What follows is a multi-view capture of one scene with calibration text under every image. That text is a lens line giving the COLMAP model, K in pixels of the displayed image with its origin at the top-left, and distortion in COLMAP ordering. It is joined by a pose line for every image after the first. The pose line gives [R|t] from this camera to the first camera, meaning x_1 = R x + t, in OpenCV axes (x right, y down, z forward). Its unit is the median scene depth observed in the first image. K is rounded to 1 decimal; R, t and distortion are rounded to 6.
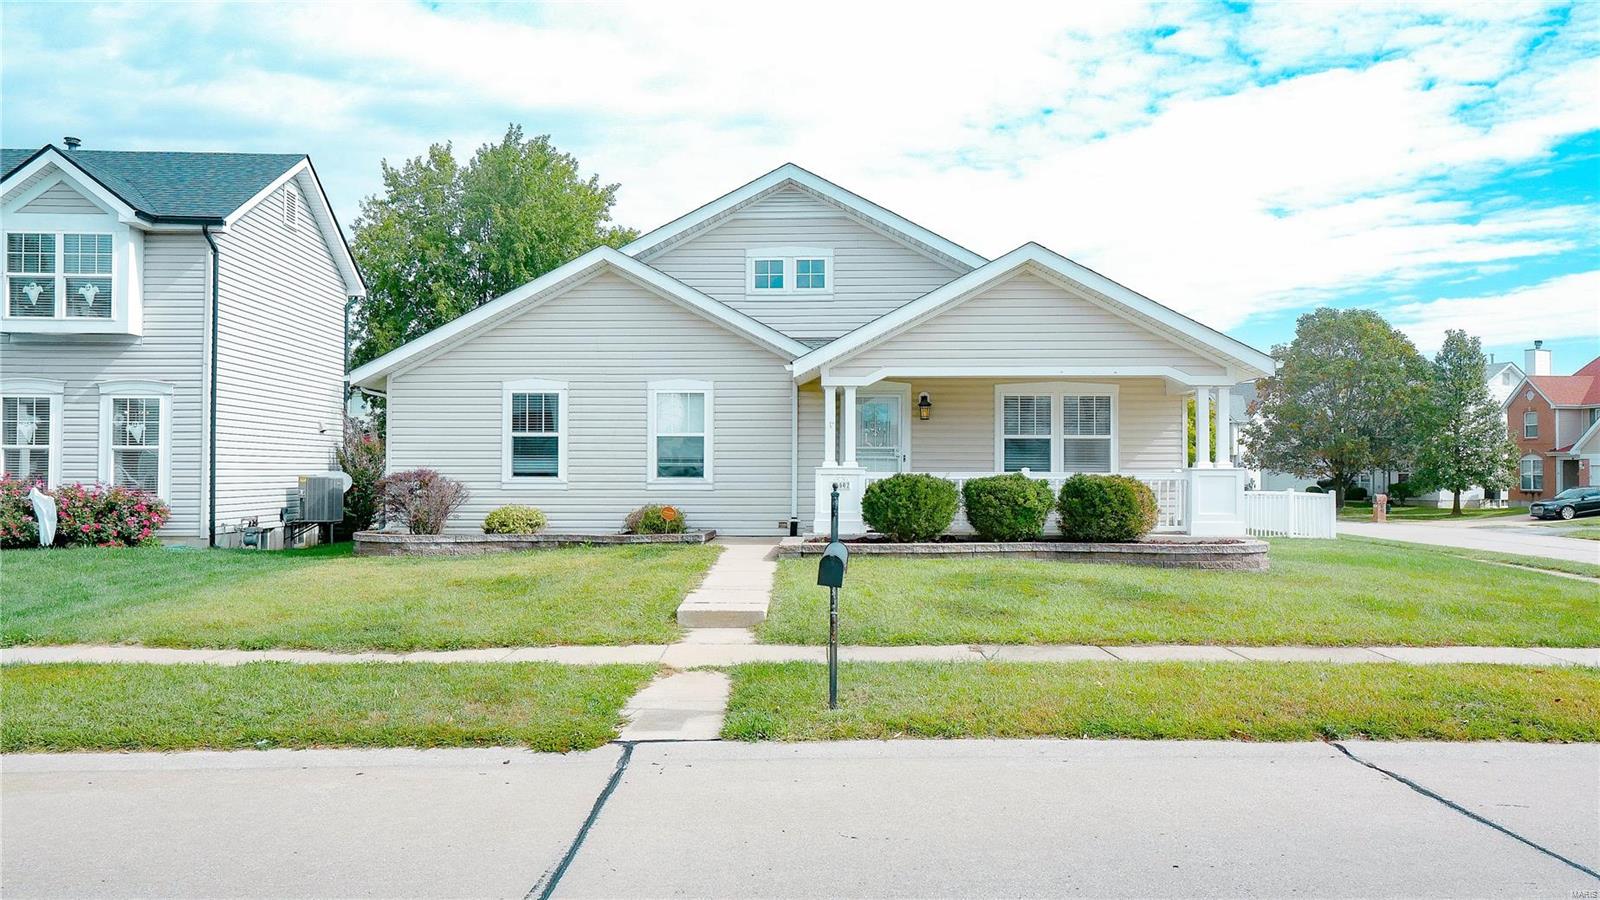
lens RADIAL K [[1142.8, 0, 780.3], [0, 1142.8, 480.5], [0, 0, 1]] dist [0.020730, -0.004796]
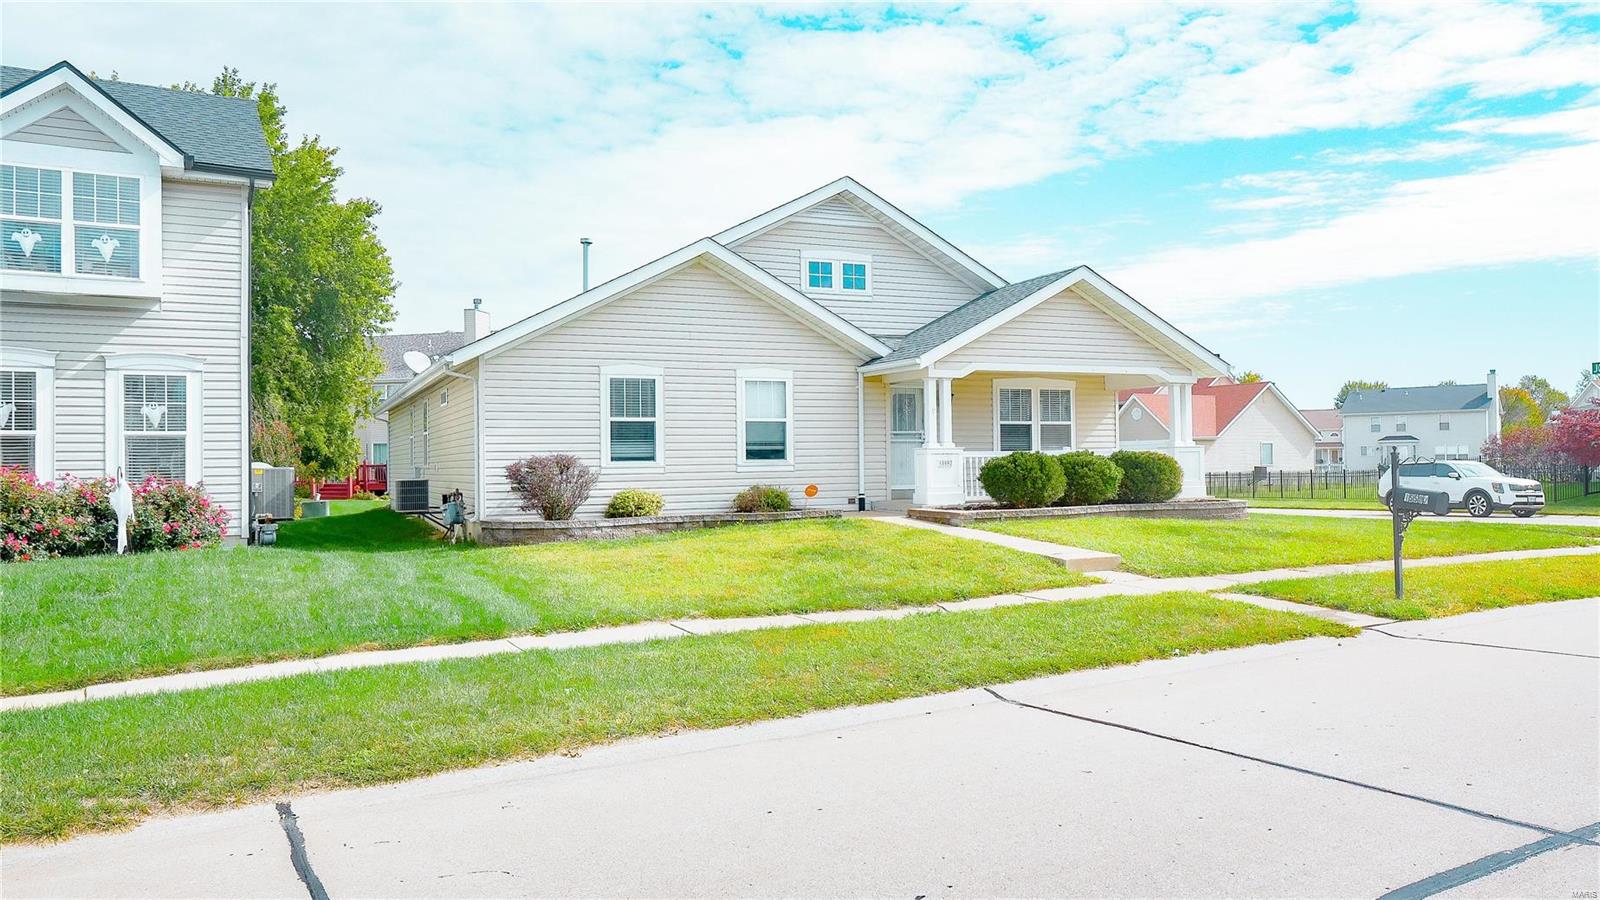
lens RADIAL K [[1142.8, 0, 785.4], [0, 1142.8, 450.0], [0, 0, 1]] dist [0.020730, -0.004796]
pose [[0.887019, -0.008765, 0.461651, -0.555167], [0.021876, 0.999495, -0.023056, 0.012974], [-0.461215, 0.030550, 0.886762, 0.047016]]
